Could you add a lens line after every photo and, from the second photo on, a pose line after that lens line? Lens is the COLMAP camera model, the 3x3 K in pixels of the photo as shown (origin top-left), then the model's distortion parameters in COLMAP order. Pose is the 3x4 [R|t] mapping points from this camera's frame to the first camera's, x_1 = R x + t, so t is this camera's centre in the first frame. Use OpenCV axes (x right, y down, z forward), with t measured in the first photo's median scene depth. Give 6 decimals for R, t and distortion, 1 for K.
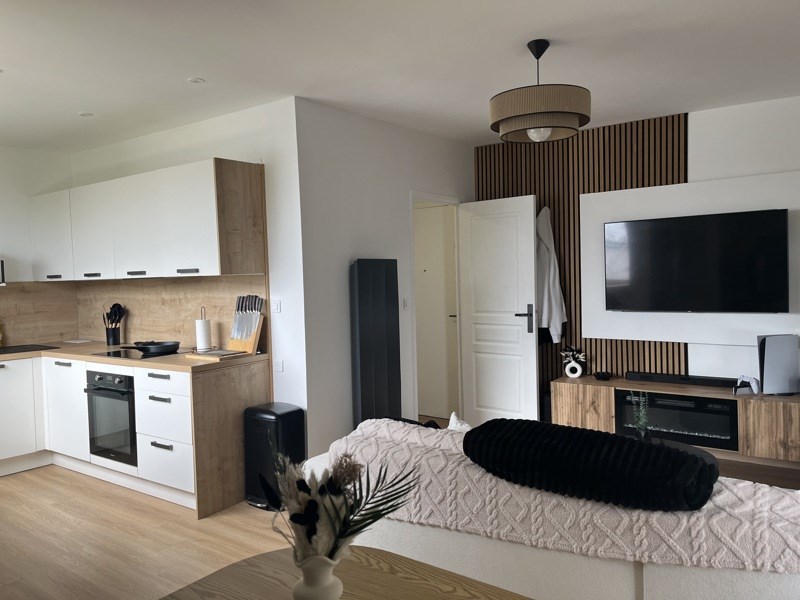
lens RADIAL K [[606.6, 0, 398.8], [0, 606.6, 291.2], [0, 0, 1]] dist [0.010466, -0.000565]
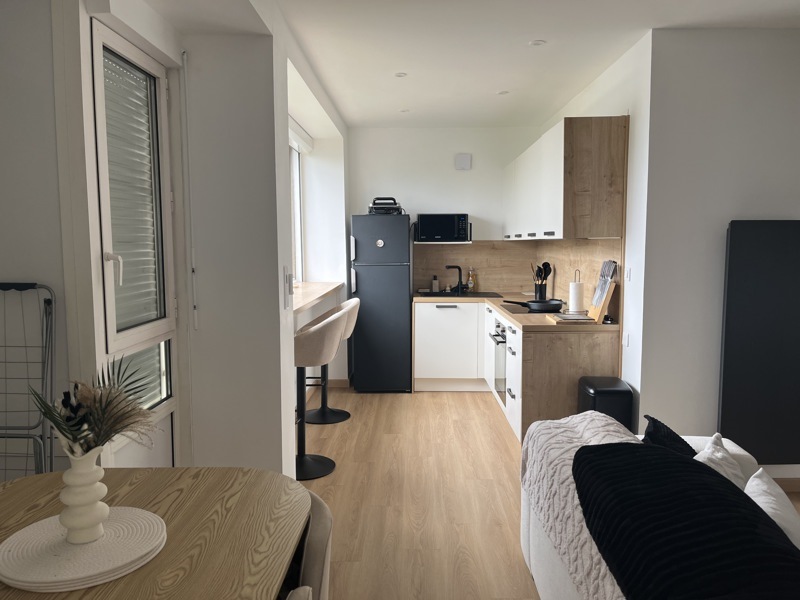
lens RADIAL K [[600.9, 0, 400.0], [0, 600.9, 300.0], [0, 0, 1]] dist [0.004730, 0.000801]
pose [[0.571500, 0.102853, -0.814131, 0.342987], [-0.034174, 0.994236, 0.101617, -0.016447], [0.819890, -0.030252, 0.571721, 0.209640]]
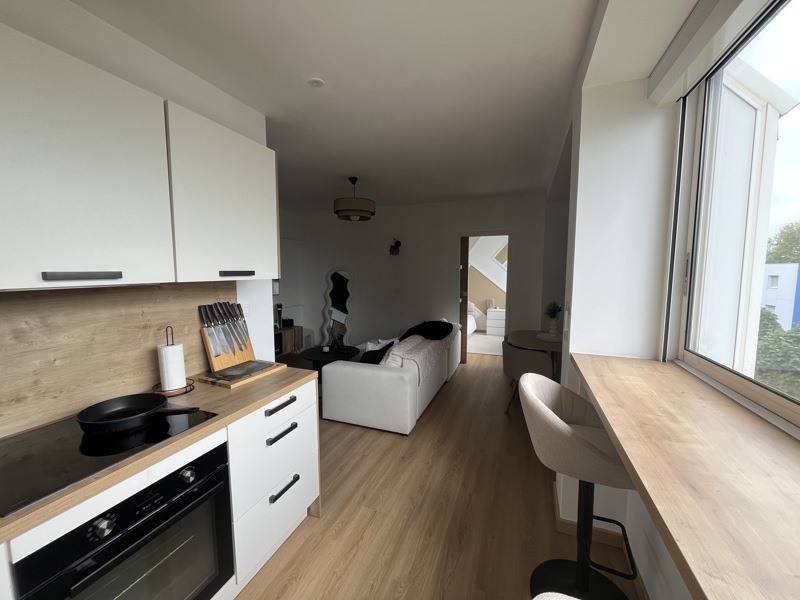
lens RADIAL K [[320.6, 0, 400.0], [0, 320.6, 300.0], [0, 0, 1]] dist [-0.000856, -0.000116]
pose [[-0.259297, -0.061803, 0.963818, -0.788130], [0.033739, 0.996762, 0.072992, -0.022765], [-0.965208, 0.051445, -0.256372, 0.902386]]
